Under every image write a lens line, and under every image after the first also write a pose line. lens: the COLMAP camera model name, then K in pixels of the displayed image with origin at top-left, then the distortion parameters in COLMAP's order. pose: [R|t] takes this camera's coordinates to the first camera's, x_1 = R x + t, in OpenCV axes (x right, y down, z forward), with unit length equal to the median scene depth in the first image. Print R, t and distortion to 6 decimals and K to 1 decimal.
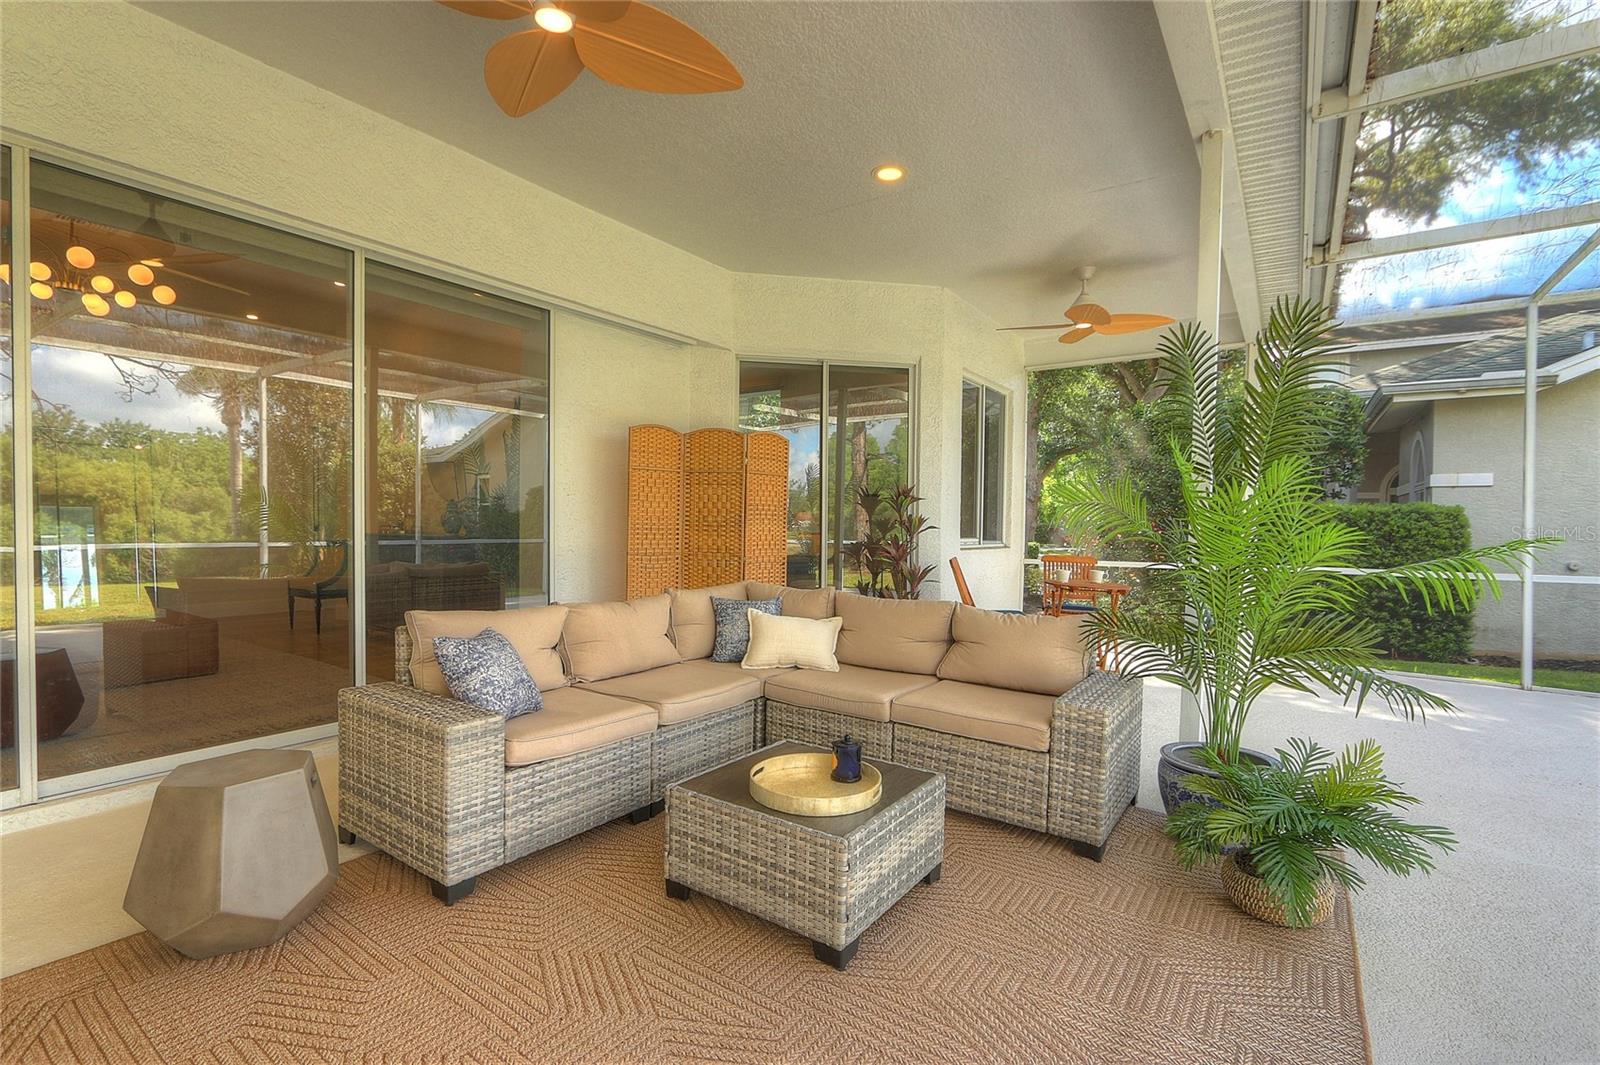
lens RADIAL K [[739.2, 0, 799.2], [0, 739.2, 536.0], [0, 0, 1]] dist [-0.019080, 0.003573]
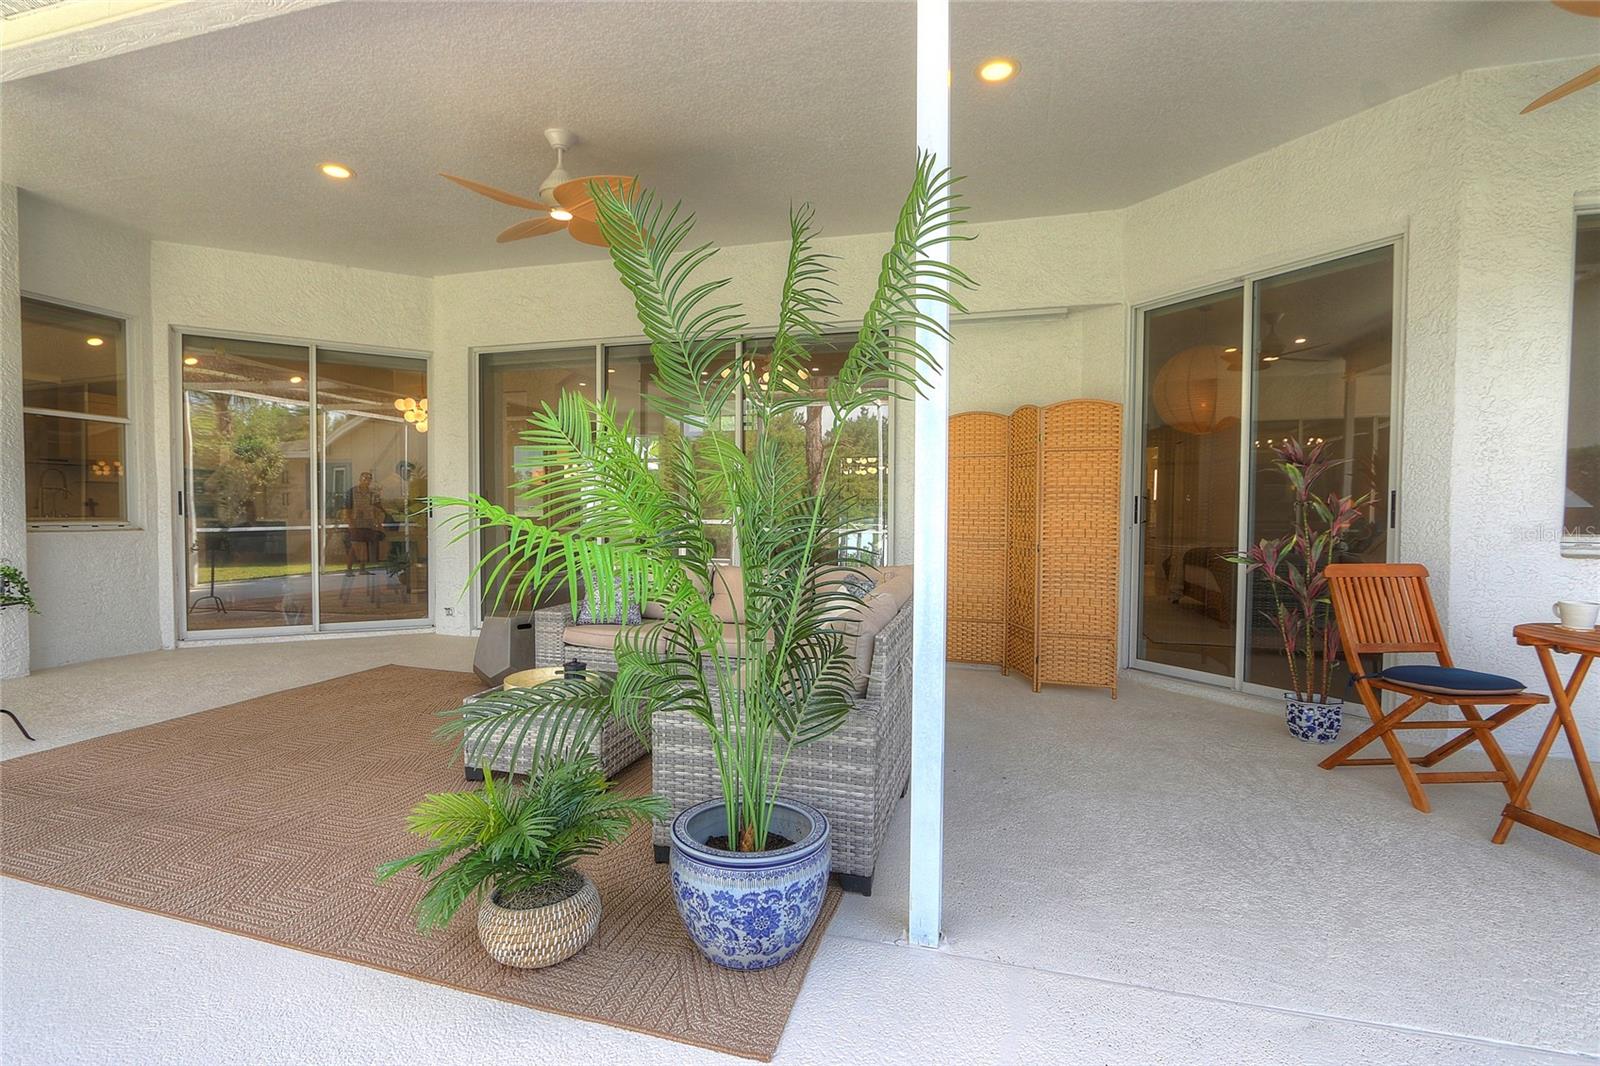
lens RADIAL K [[739.2, 0, 797.1], [0, 739.2, 532.4], [0, 0, 1]] dist [-0.019080, 0.003573]
pose [[0.321507, 0.025242, -0.946571, 0.644068], [-0.016603, 0.999641, 0.021018, -0.001760], [0.946762, 0.008958, 0.321811, 0.412547]]
